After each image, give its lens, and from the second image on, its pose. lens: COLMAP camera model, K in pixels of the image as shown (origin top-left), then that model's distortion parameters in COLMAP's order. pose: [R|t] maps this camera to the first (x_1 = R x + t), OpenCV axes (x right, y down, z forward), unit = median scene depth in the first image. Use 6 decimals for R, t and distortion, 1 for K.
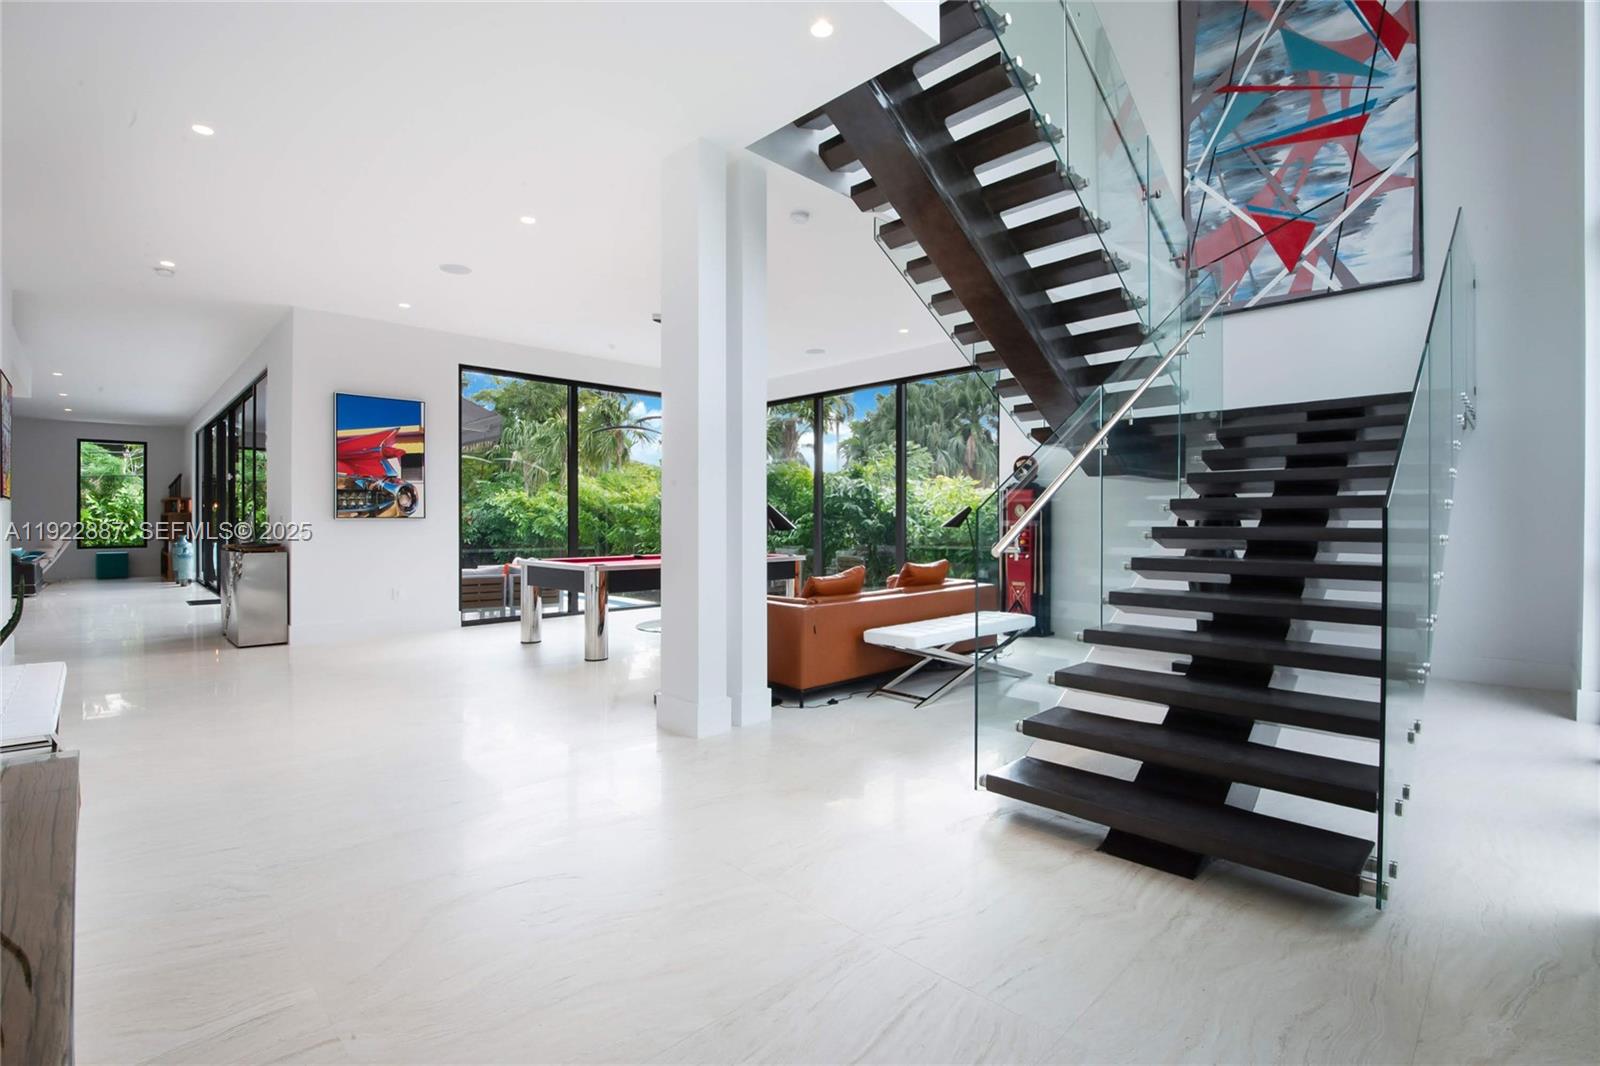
lens RADIAL K [[723.8, 0, 795.1], [0, 723.8, 523.9], [0, 0, 1]] dist [-0.001675, -0.000297]
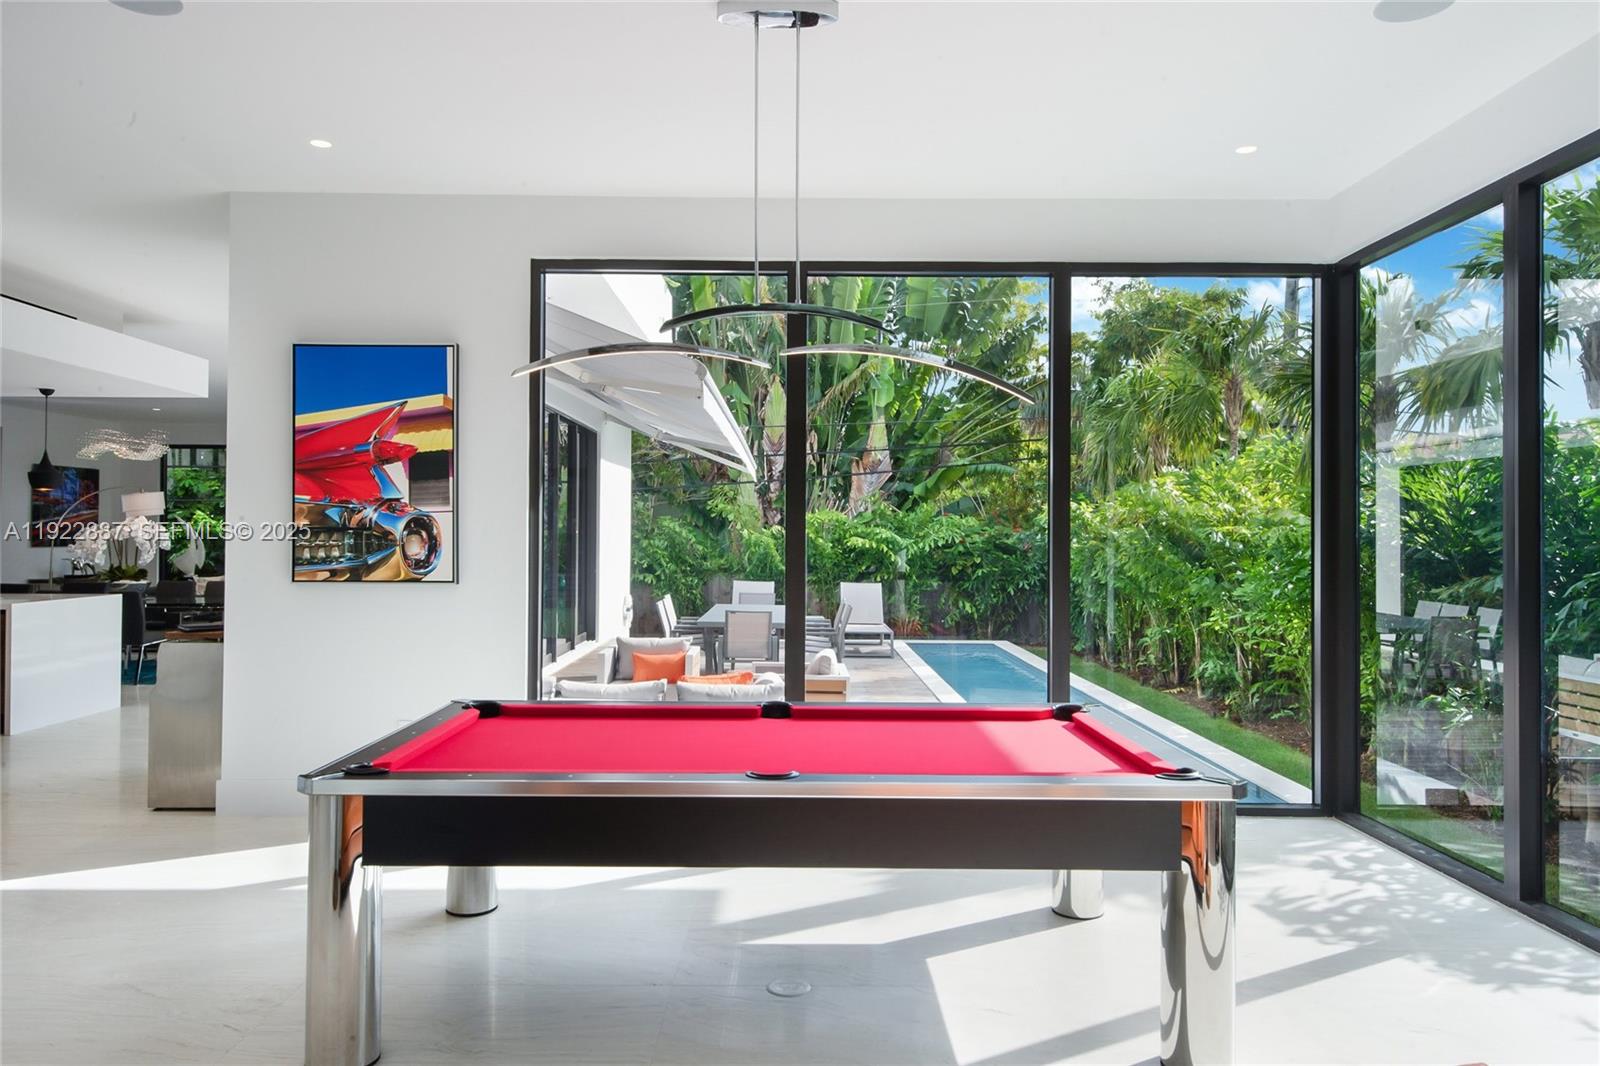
lens RADIAL K [[1135.2, 0, 799.9], [0, 1135.2, 532.3], [0, 0, 1]] dist [0.001146, 0.000096]
pose [[0.724894, 0.000222, -0.688860, 0.194046], [-0.009102, 0.999916, -0.009256, -0.038381], [0.688800, 0.012979, 0.724835, 0.629450]]
